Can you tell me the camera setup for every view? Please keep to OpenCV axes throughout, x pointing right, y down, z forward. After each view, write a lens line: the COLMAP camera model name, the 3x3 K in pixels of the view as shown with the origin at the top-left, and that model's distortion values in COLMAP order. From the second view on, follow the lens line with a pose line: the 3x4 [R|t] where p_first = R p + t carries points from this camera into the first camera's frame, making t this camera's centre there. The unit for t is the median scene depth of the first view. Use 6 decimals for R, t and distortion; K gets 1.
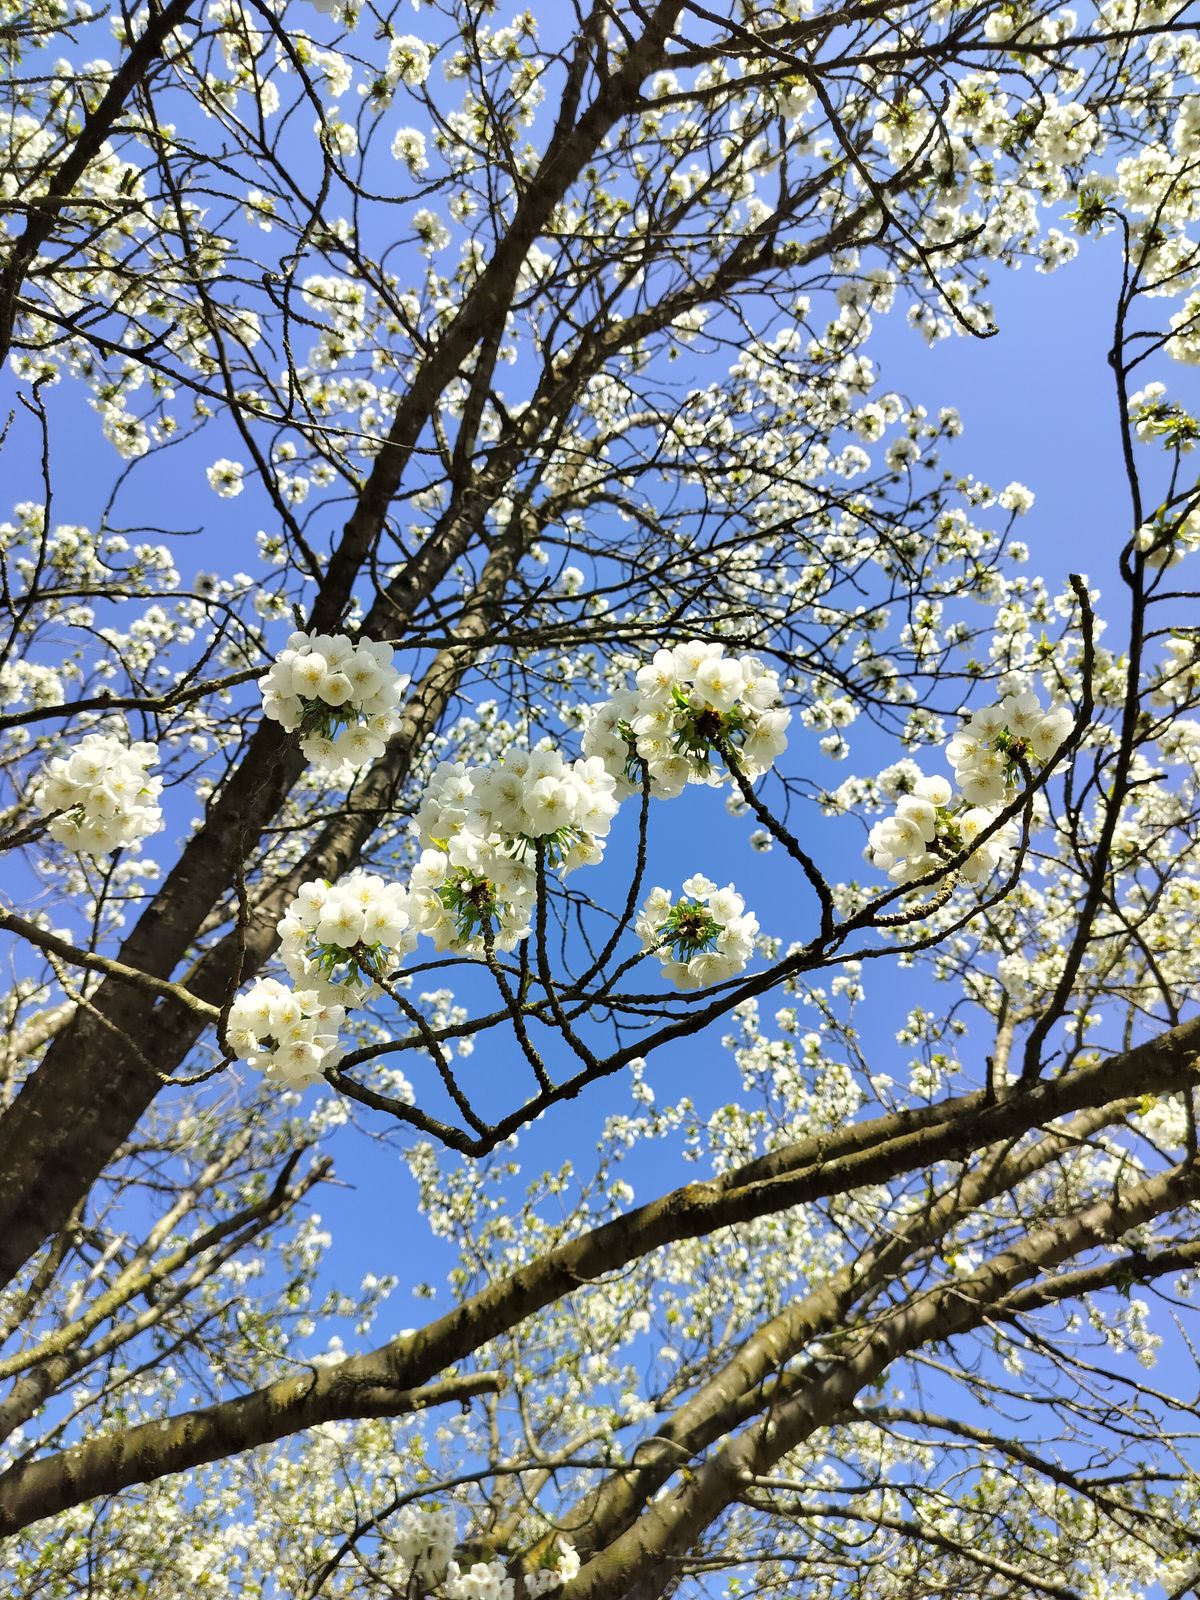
lens RADIAL K [[1115.7, 0, 592.4], [0, 1115.7, 797.6], [0, 0, 1]] dist [0.089237, -0.127925]
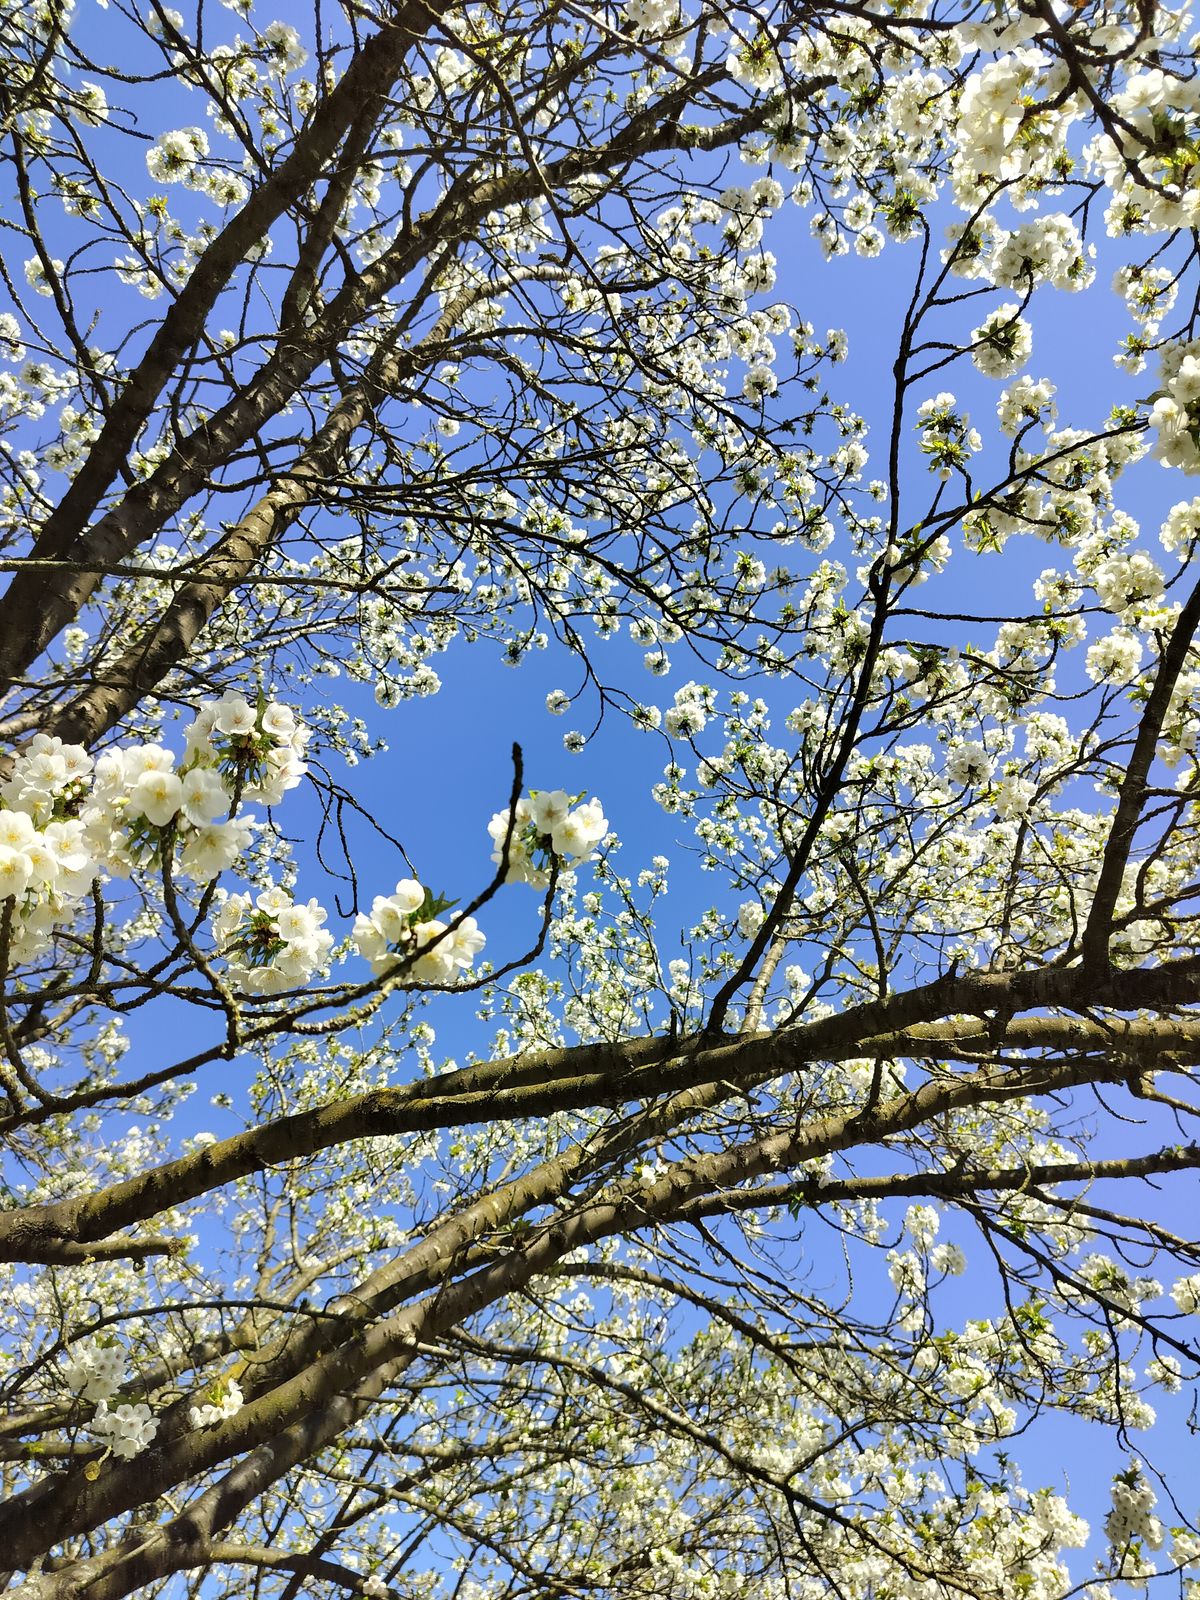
lens RADIAL K [[1115.4, 0, 629.2], [0, 1115.4, 769.5], [0, 0, 1]] dist [0.163832, -0.283265]
pose [[0.984637, 0.144616, 0.097859, 0.119371], [-0.156951, 0.978607, 0.133021, -0.091454], [-0.076528, -0.146336, 0.986270, -0.015493]]
